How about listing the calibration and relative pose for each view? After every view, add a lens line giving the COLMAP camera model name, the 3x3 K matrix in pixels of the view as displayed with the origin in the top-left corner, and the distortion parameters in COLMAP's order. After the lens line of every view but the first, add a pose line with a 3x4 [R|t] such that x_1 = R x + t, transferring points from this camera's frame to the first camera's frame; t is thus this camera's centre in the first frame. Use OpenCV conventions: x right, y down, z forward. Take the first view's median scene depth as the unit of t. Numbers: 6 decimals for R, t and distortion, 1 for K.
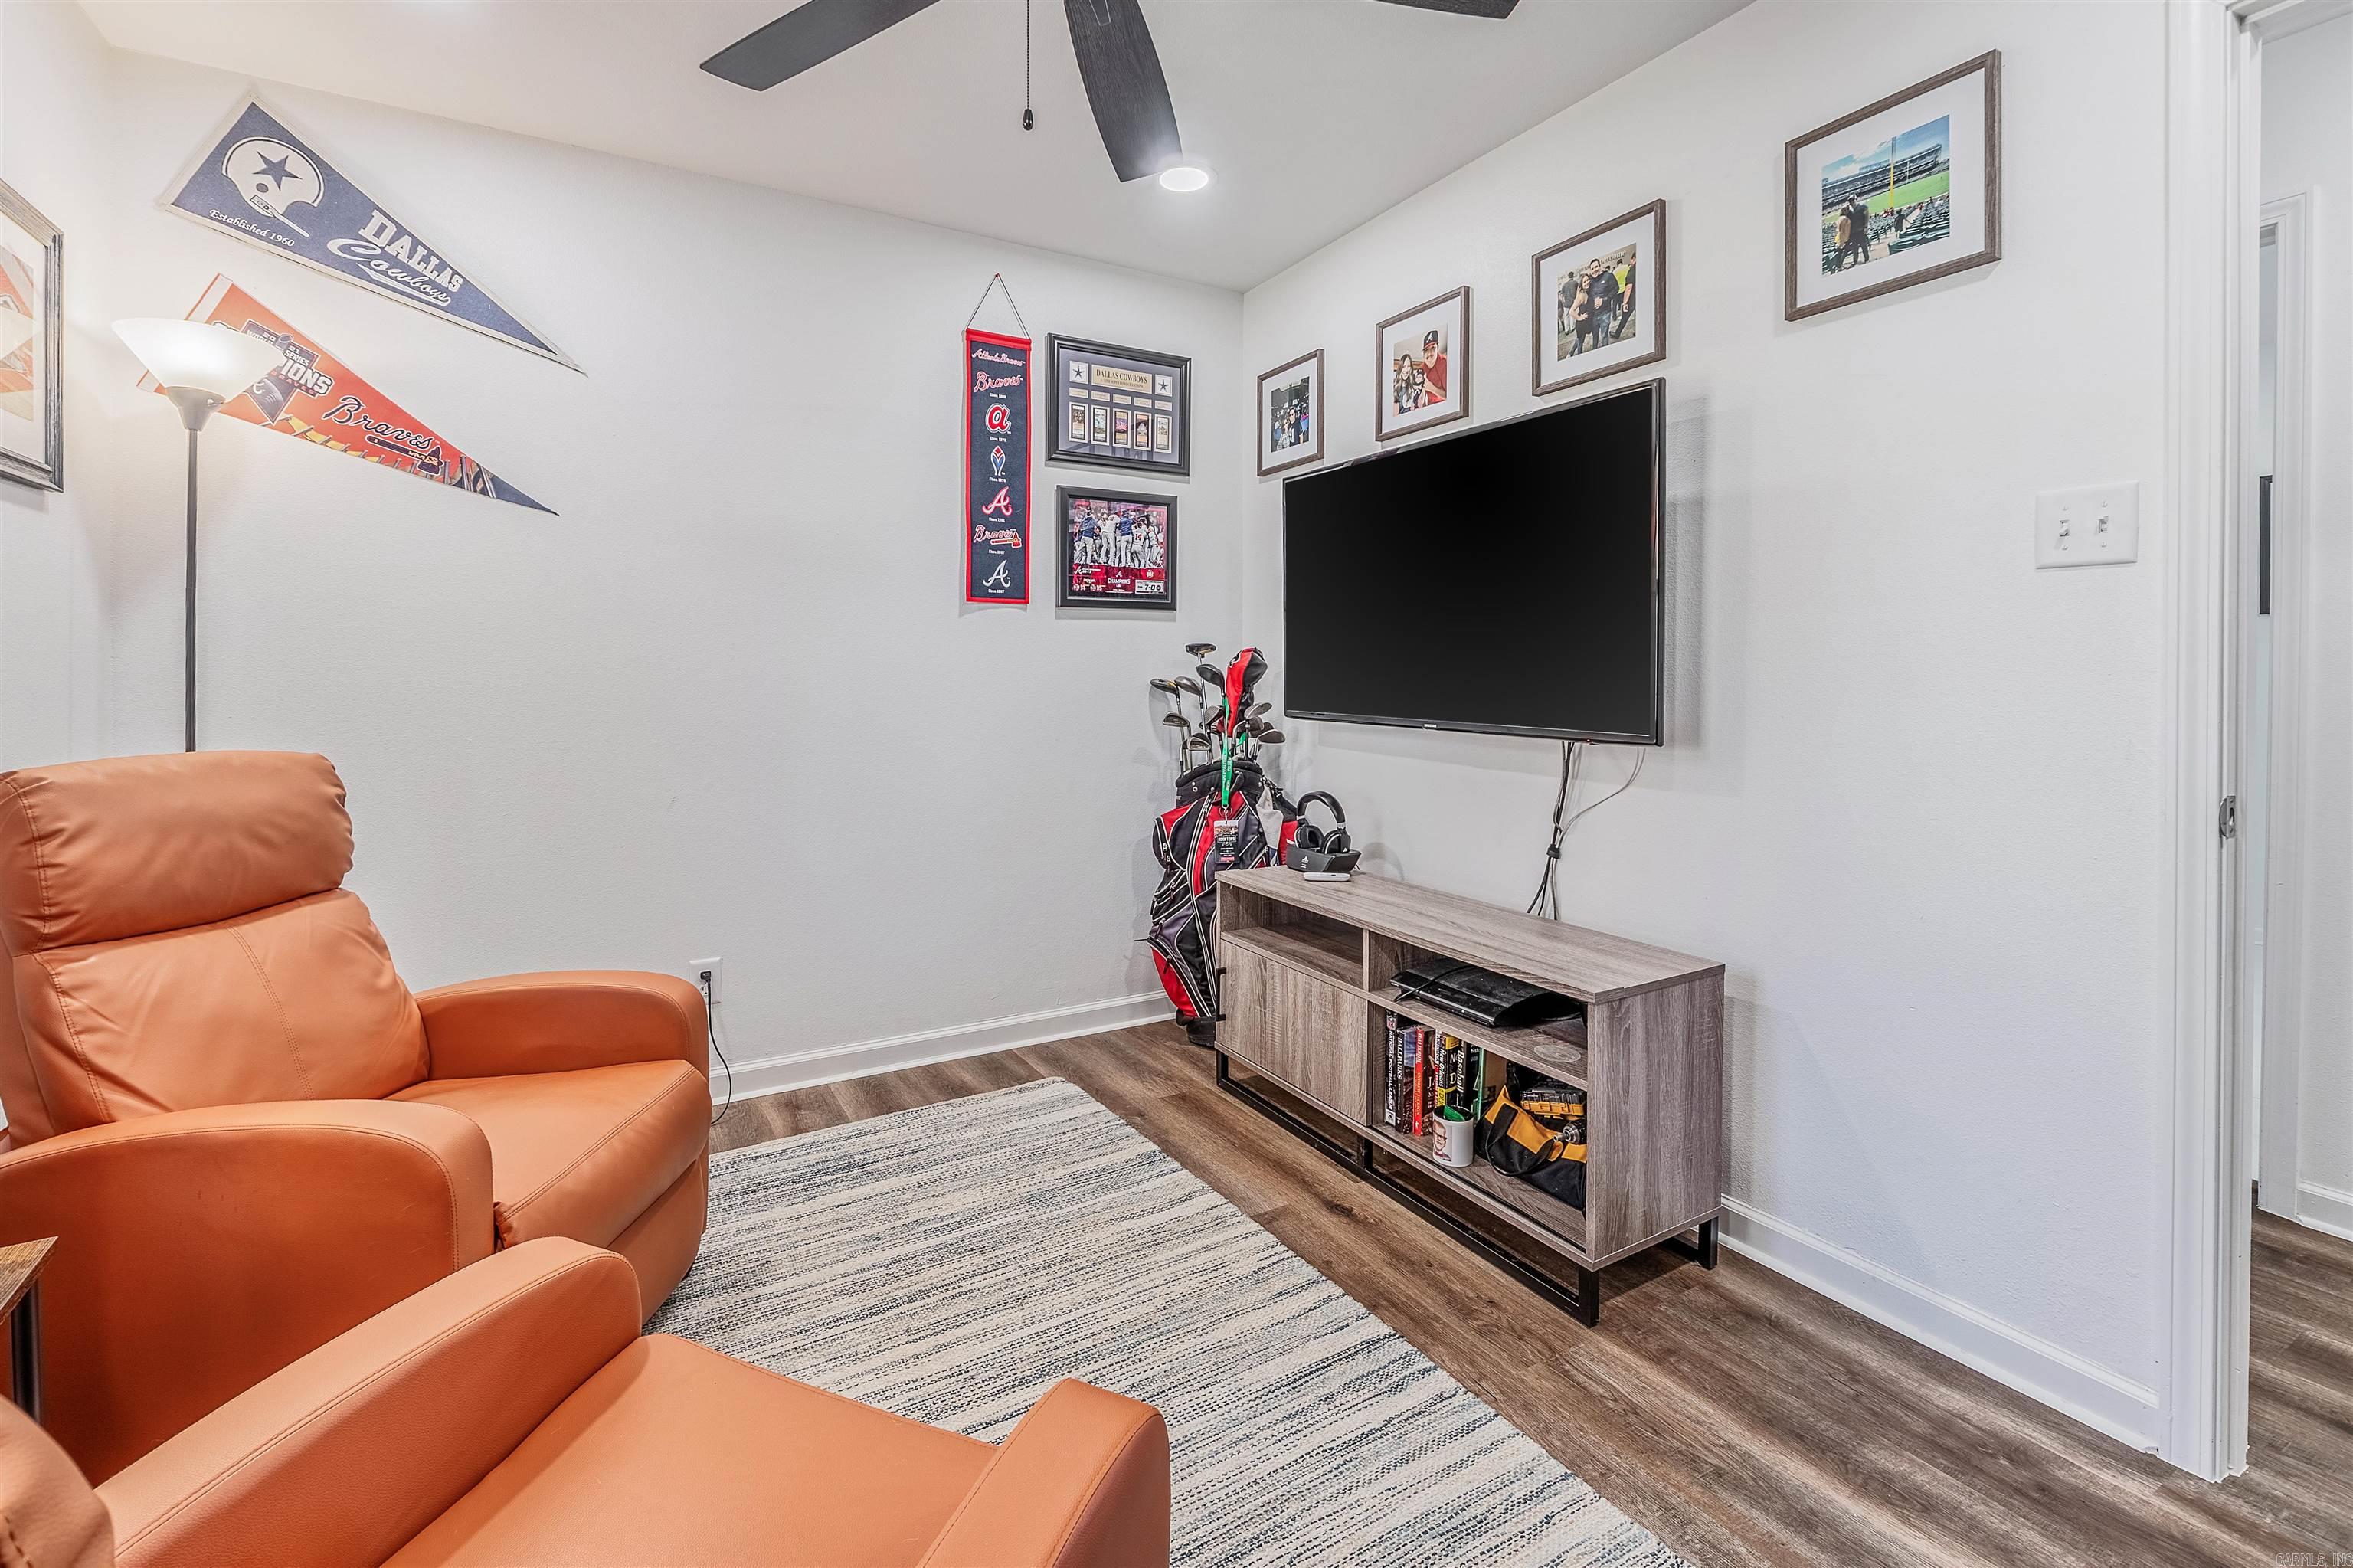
lens RADIAL K [[1021.6, 0, 1145.5], [0, 1021.6, 679.2], [0, 0, 1]] dist [-0.003925, -0.000739]
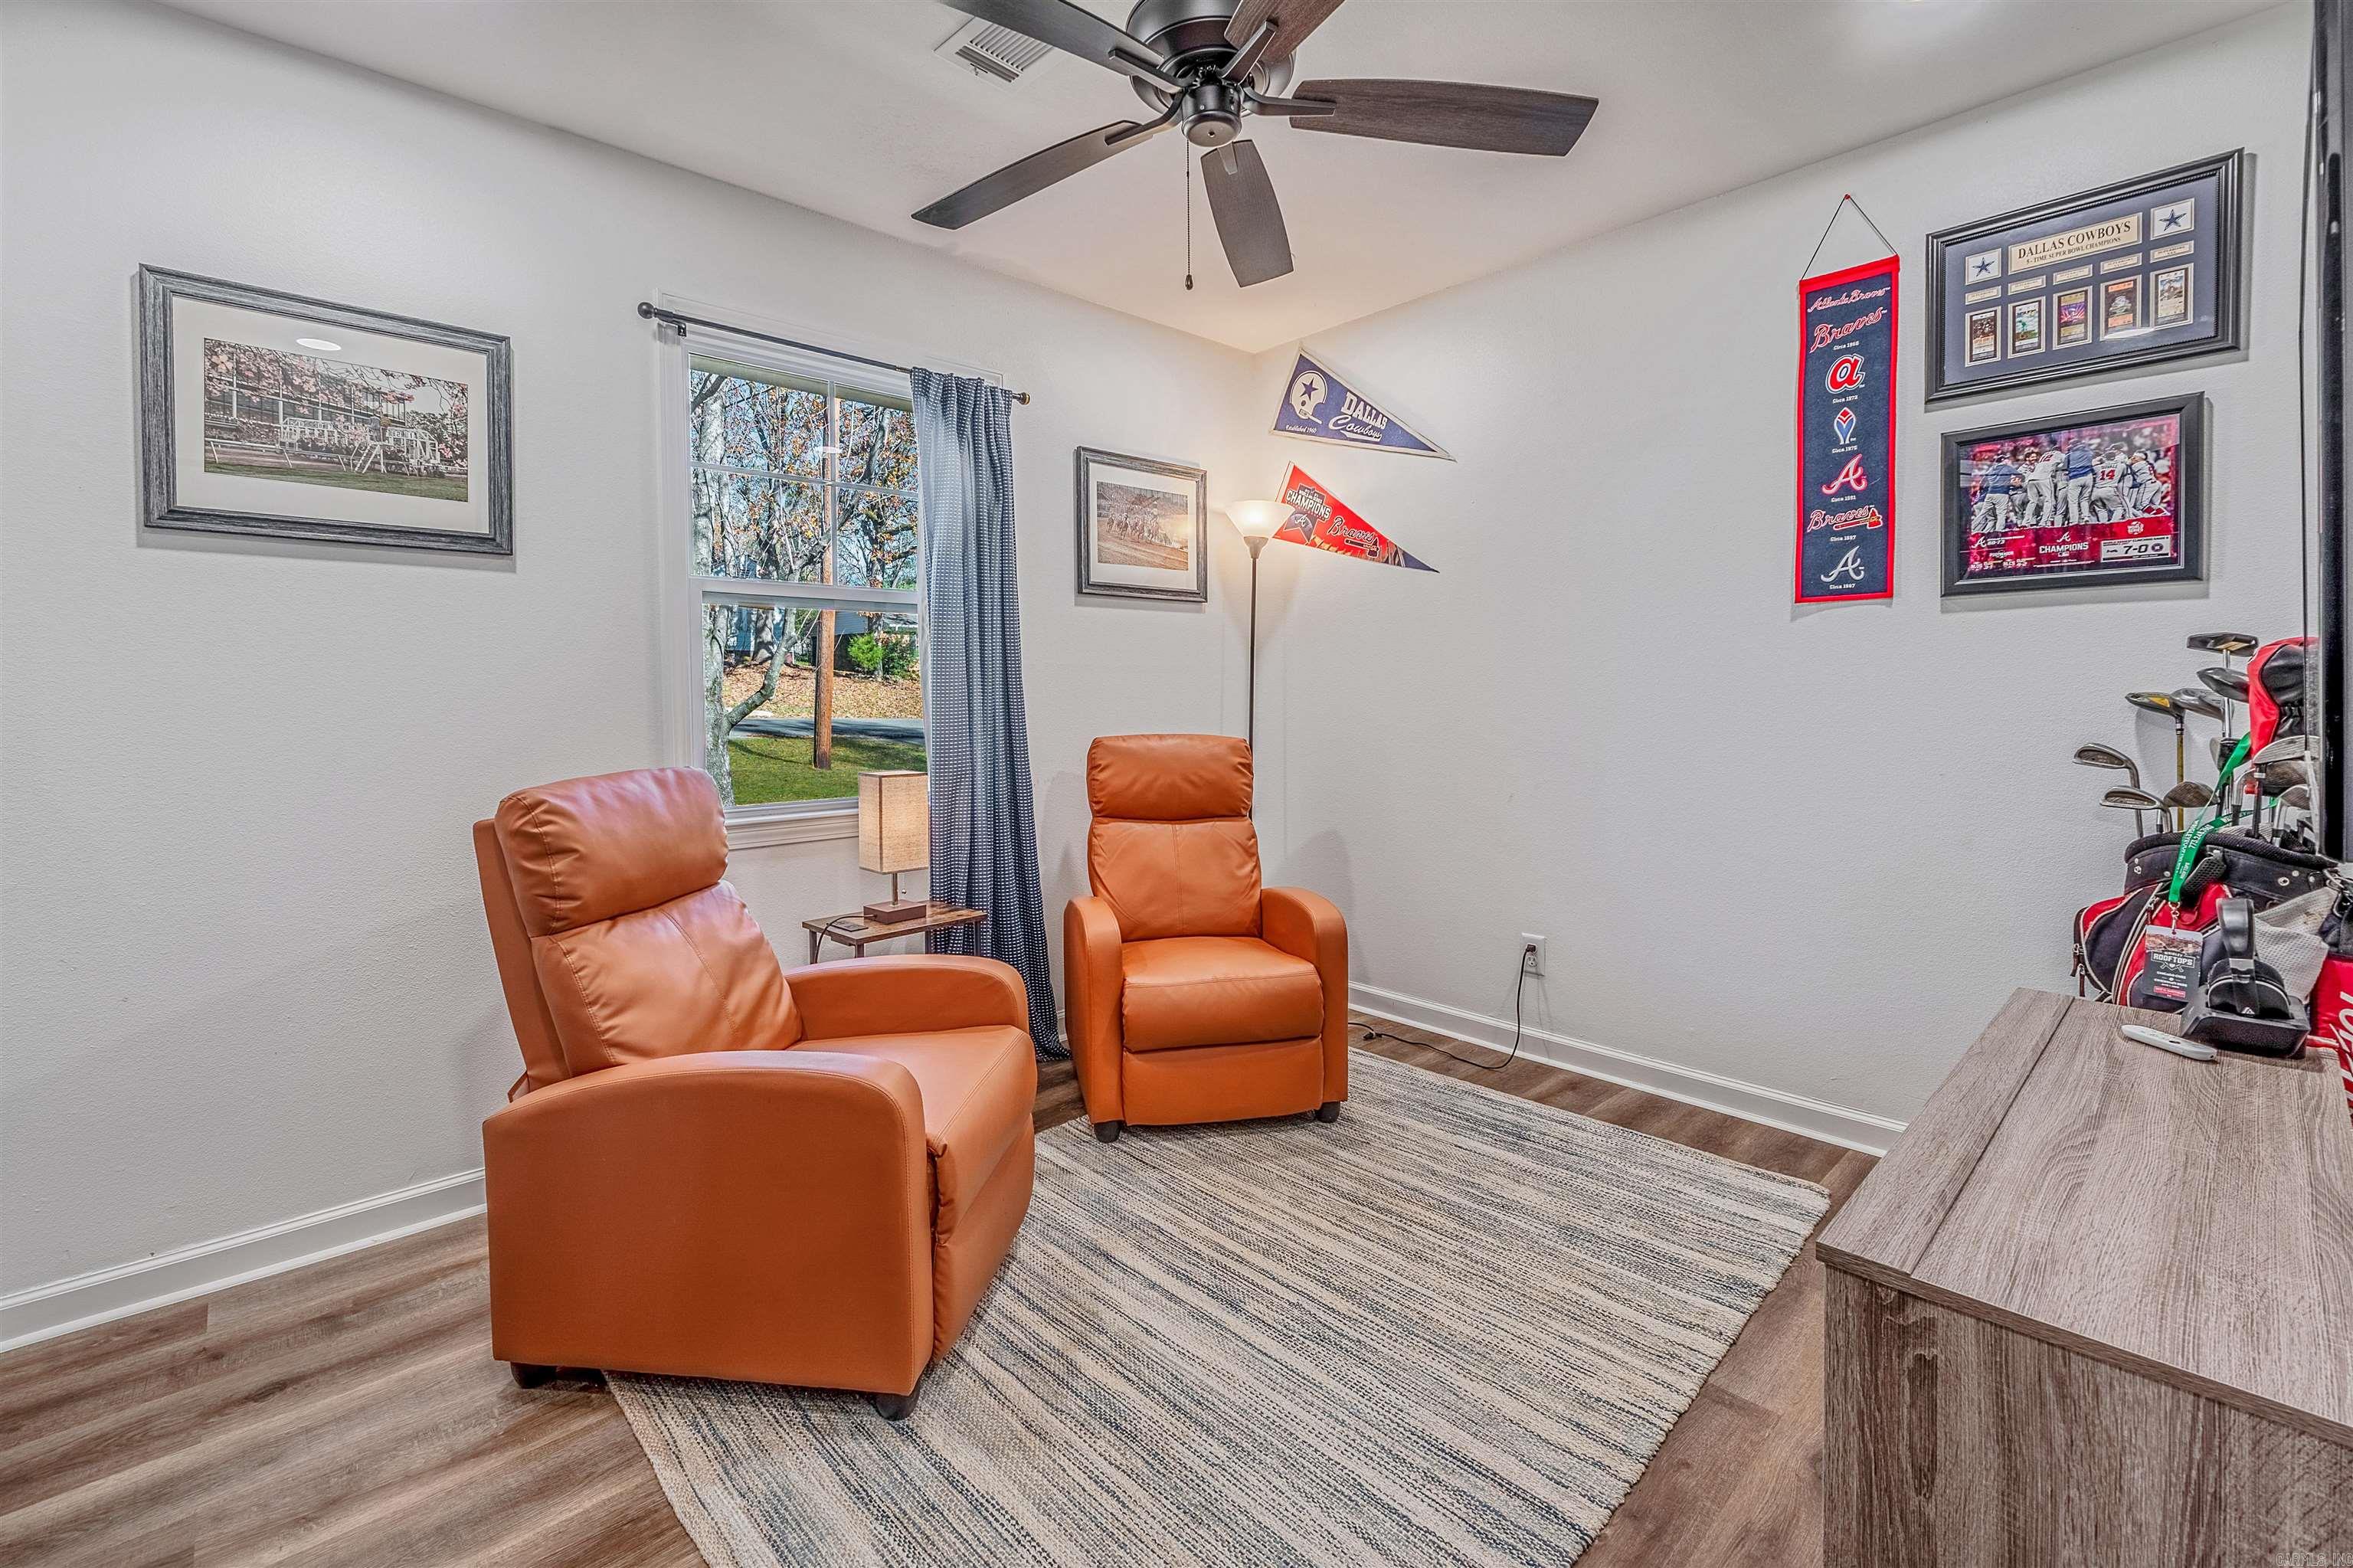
lens RADIAL K [[1008.8, 0, 1177.6], [0, 1008.8, 707.2], [0, 0, 1]] dist [-0.001000, -0.000438]
pose [[0.236318, 0.011268, -0.971611, 0.663207], [0.004961, 0.999906, 0.012803, -0.002963], [0.971663, -0.007846, 0.236239, 0.374928]]
